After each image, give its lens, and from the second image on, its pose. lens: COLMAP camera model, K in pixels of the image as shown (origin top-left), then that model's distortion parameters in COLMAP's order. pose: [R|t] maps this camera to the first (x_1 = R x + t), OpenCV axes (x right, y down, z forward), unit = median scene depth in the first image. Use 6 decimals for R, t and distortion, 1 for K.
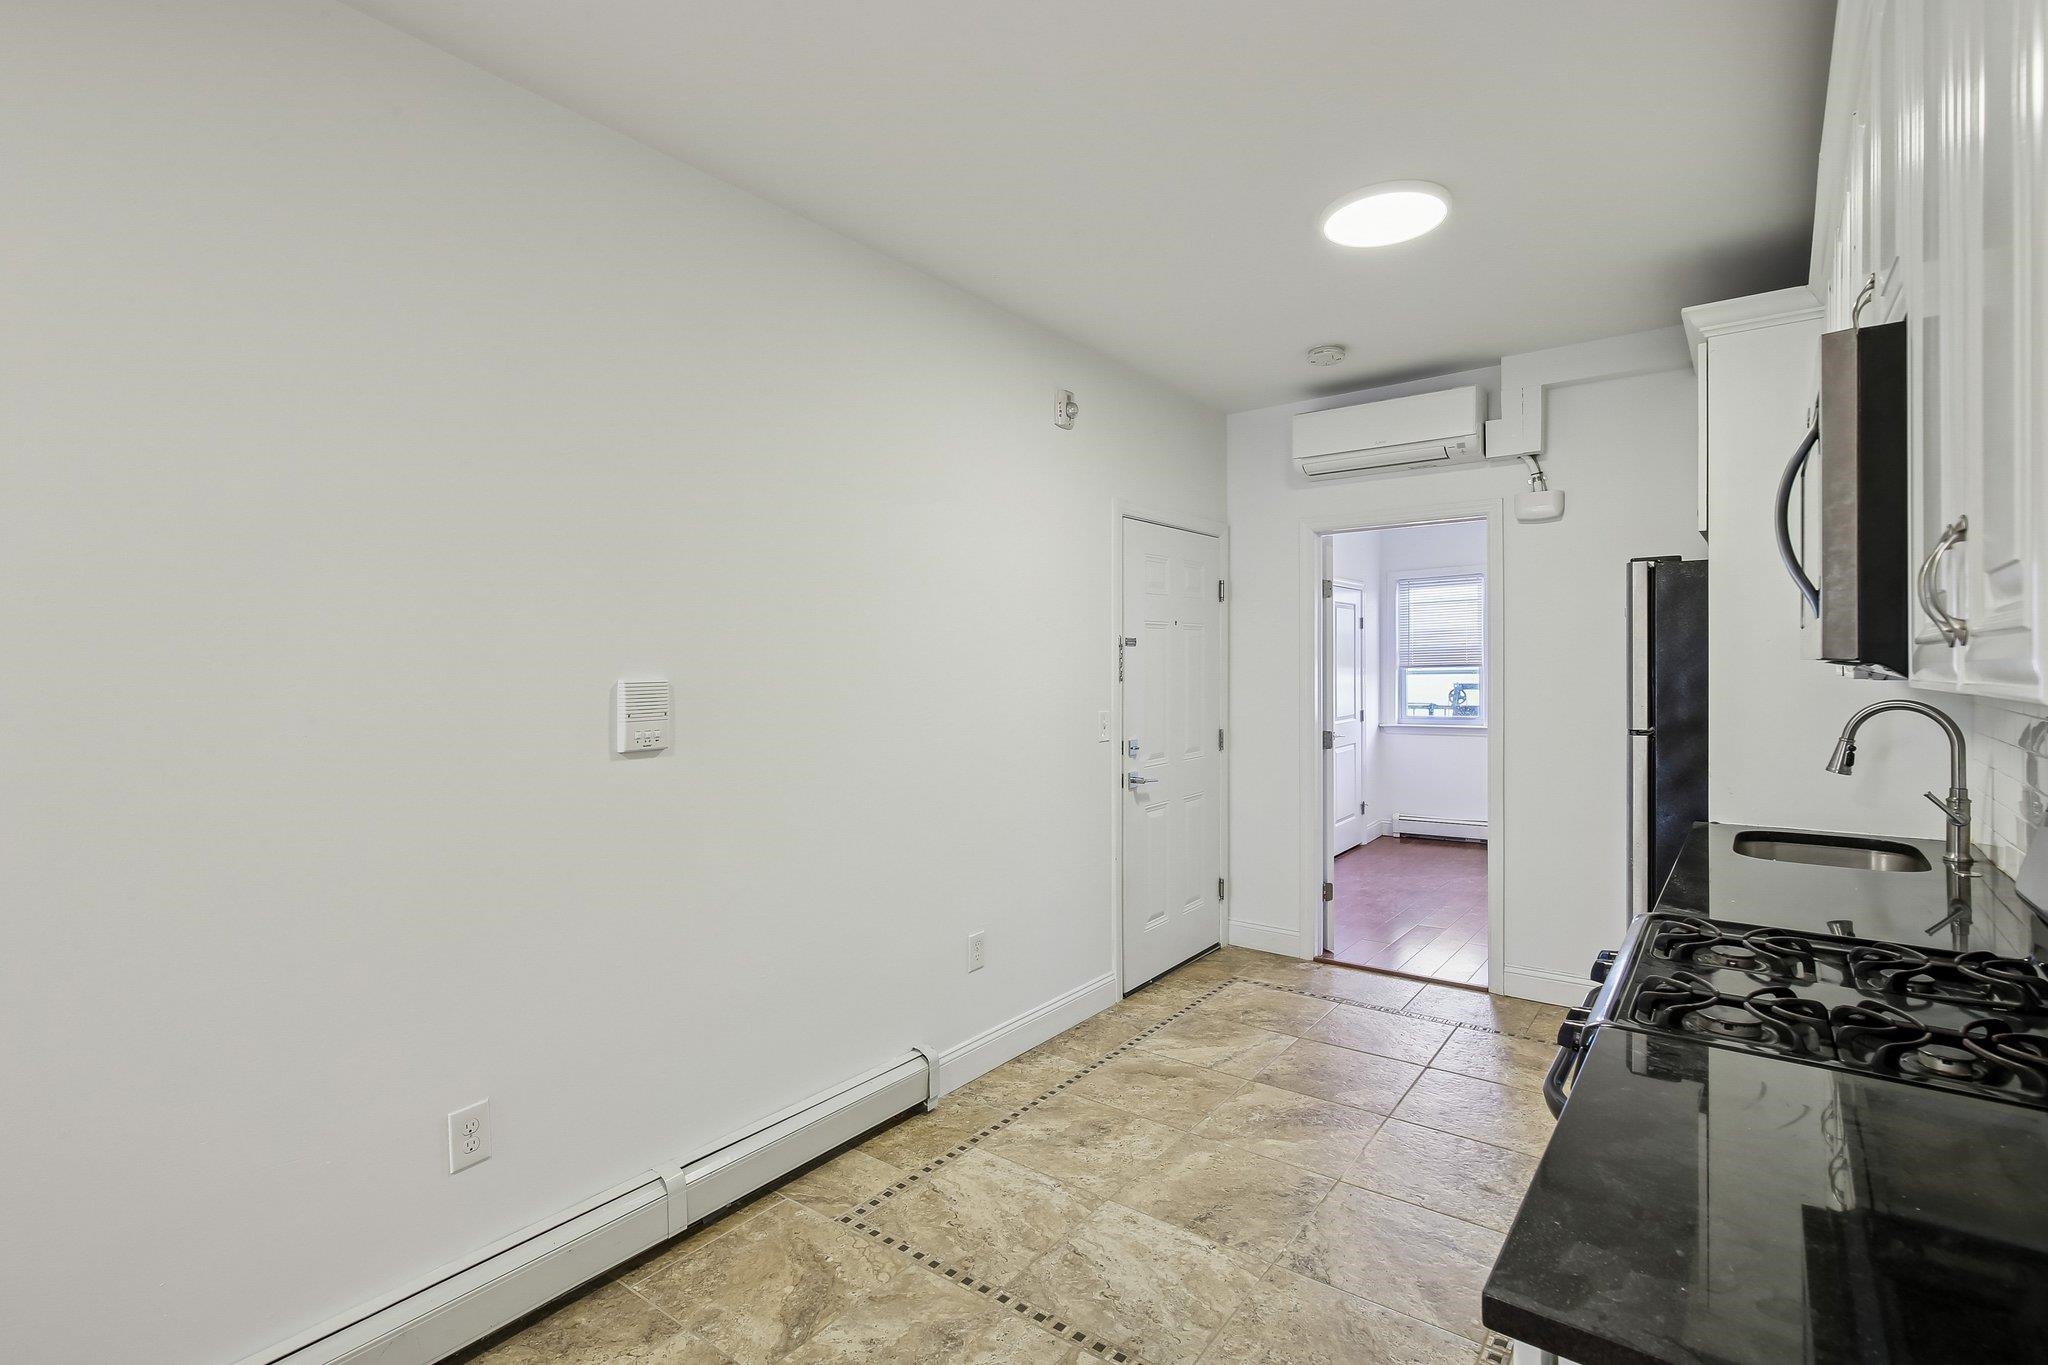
lens RADIAL K [[967.0, 0, 1022.9], [0, 967.0, 672.0], [0, 0, 1]] dist [-0.002770, 0.000276]
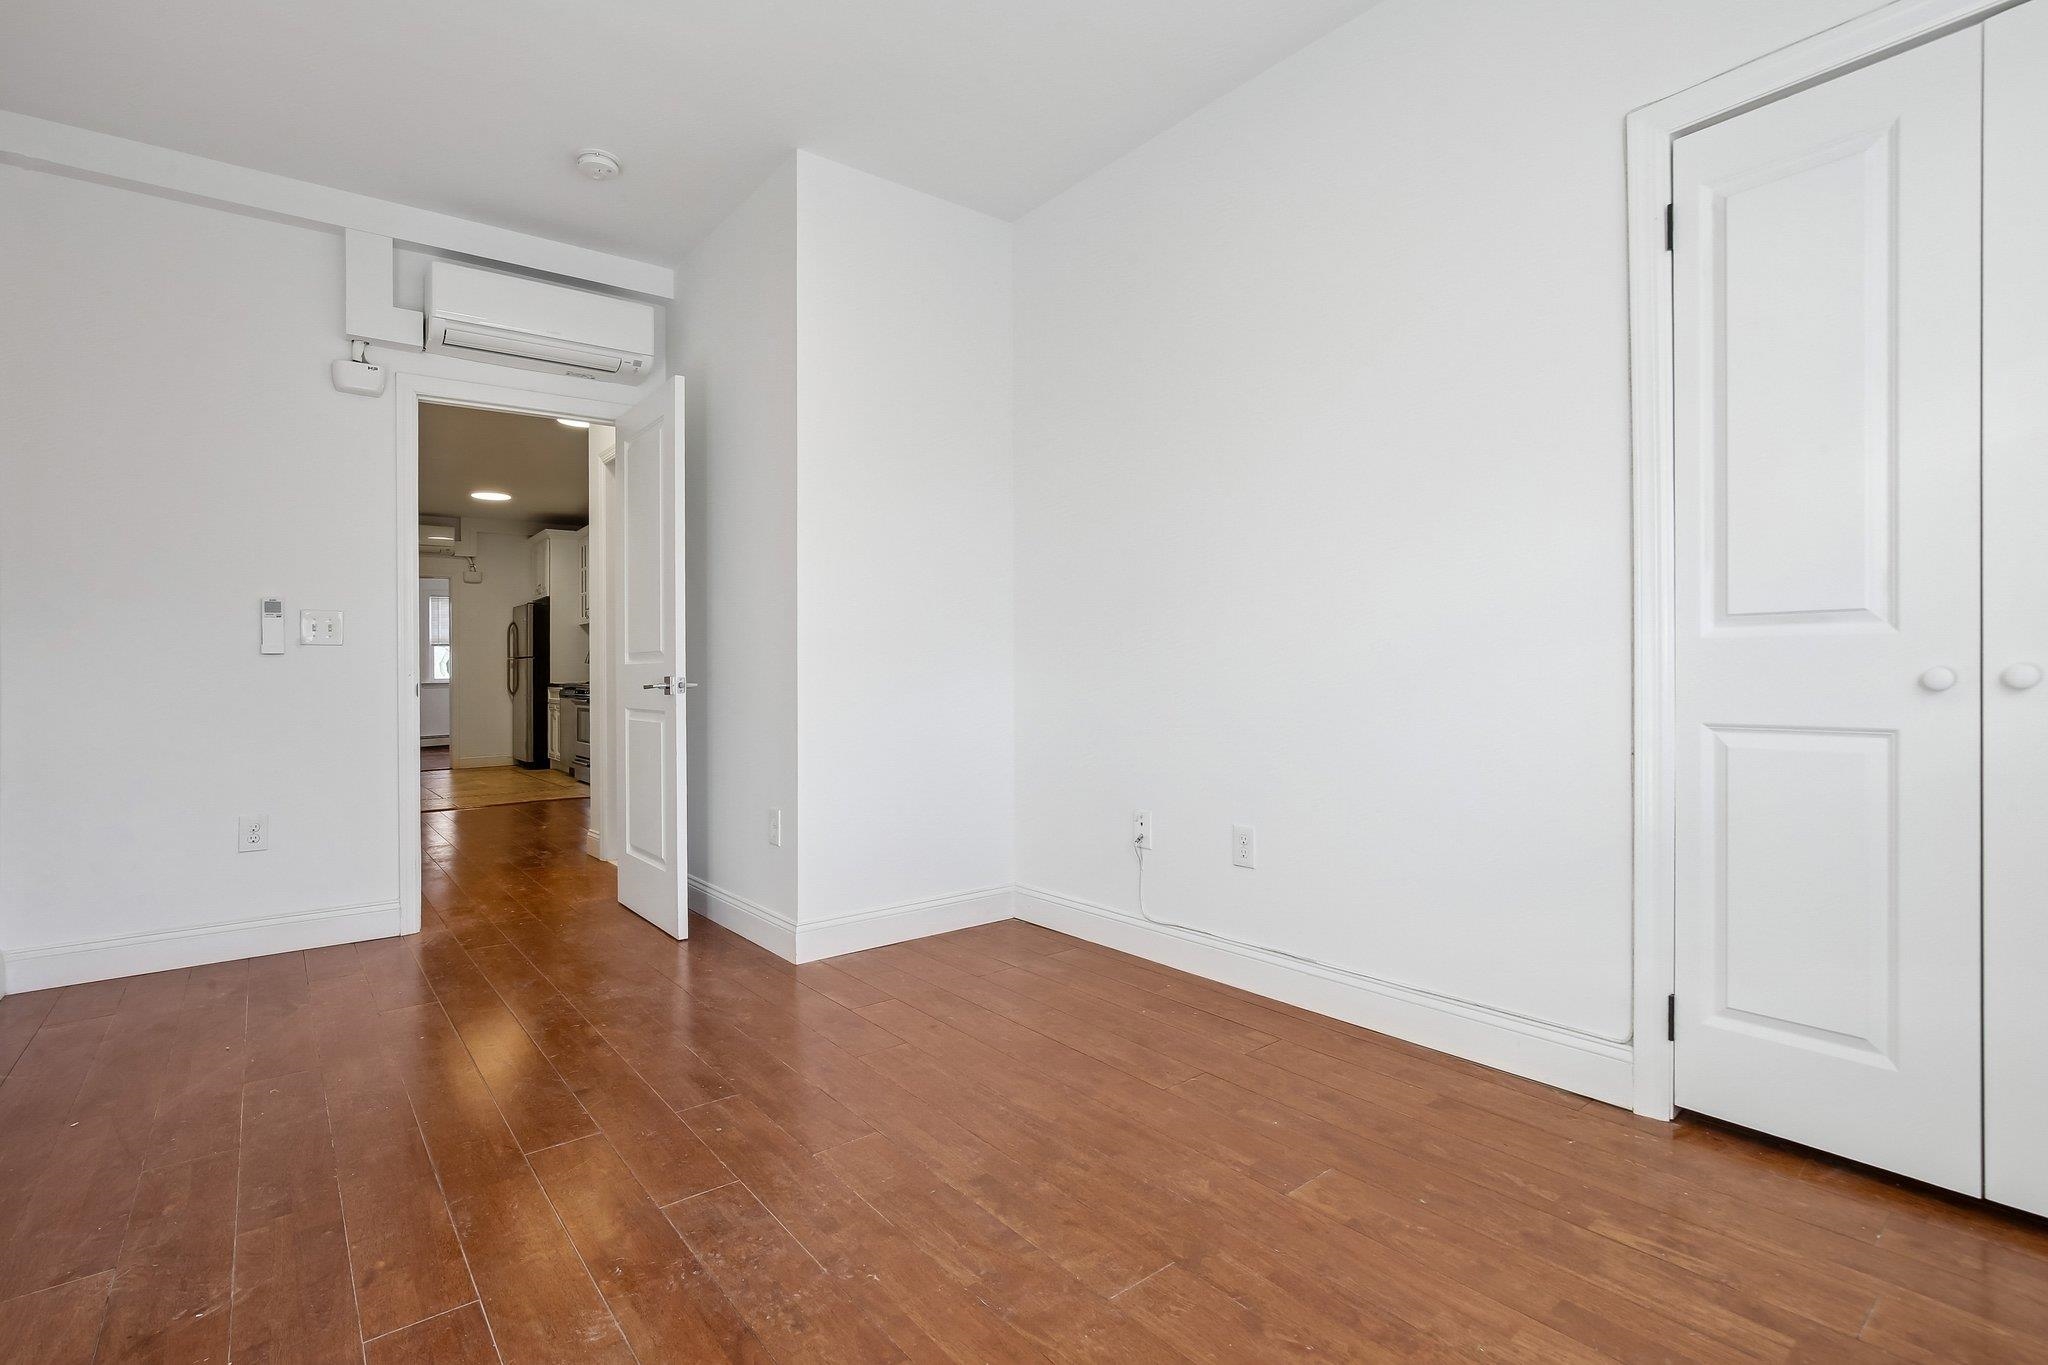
lens RADIAL K [[956.9, 0, 1024.9], [0, 956.9, 688.4], [0, 0, 1]] dist [-0.006777, 0.004388]
pose [[0.246203, 0.001192, 0.969218, -1.879217], [0.015968, 0.999859, -0.005286, 0.196657], [-0.969087, 0.016778, 0.246149, -1.267791]]
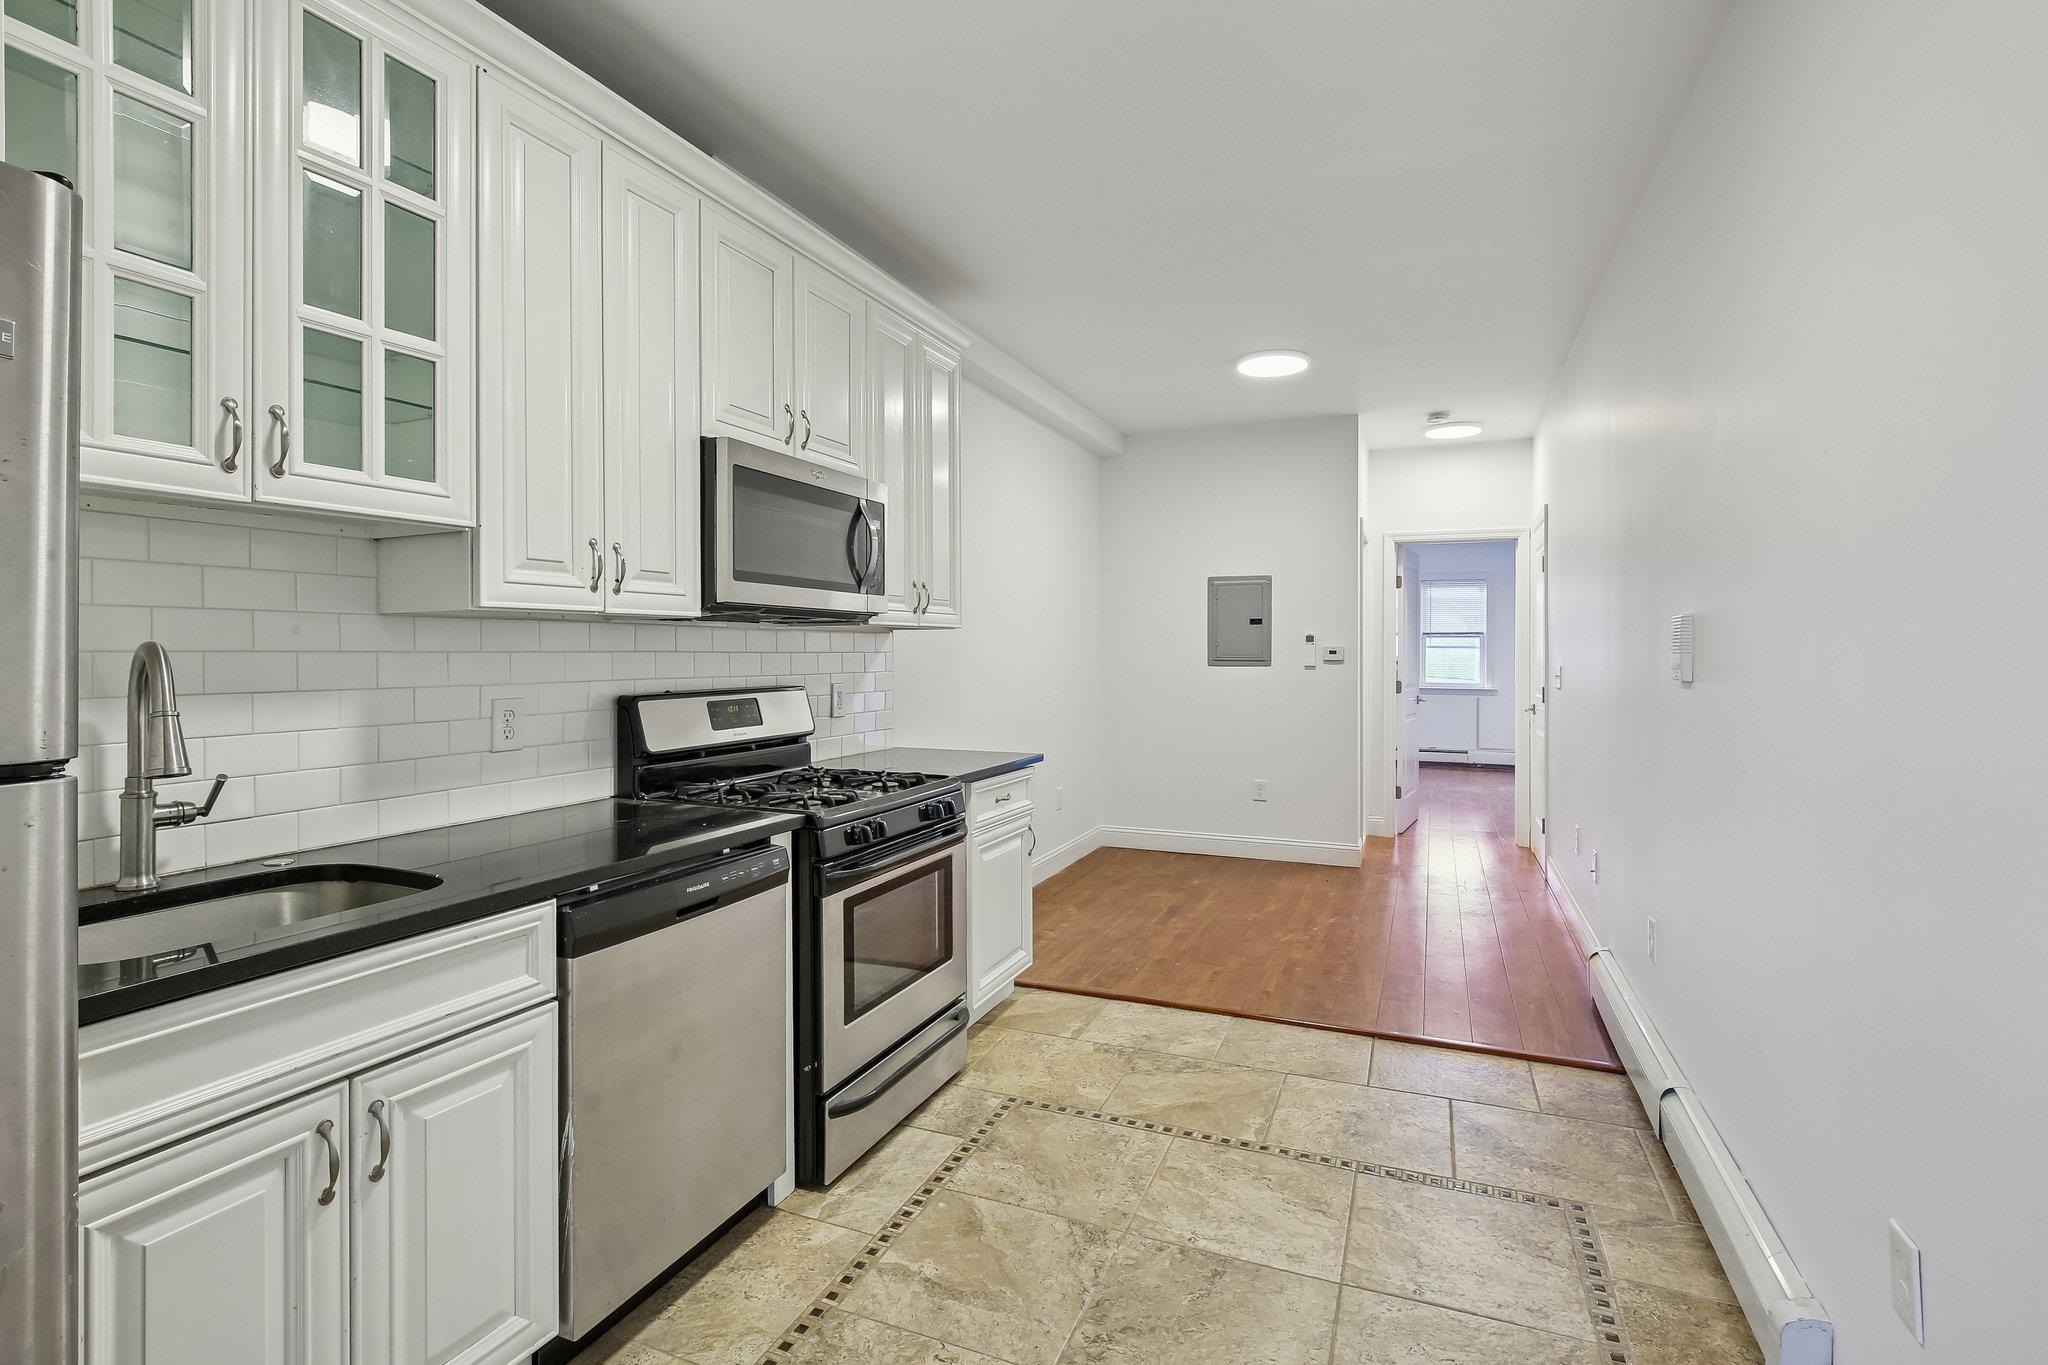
lens RADIAL K [[950.8, 0, 1014.0], [0, 950.8, 652.2], [0, 0, 1]] dist [-0.013704, 0.000489]
pose [[-0.972373, 0.003644, -0.233404, 0.387654], [0.001527, 0.999956, 0.009248, 0.026443], [0.233427, 0.008636, -0.972336, 1.251645]]
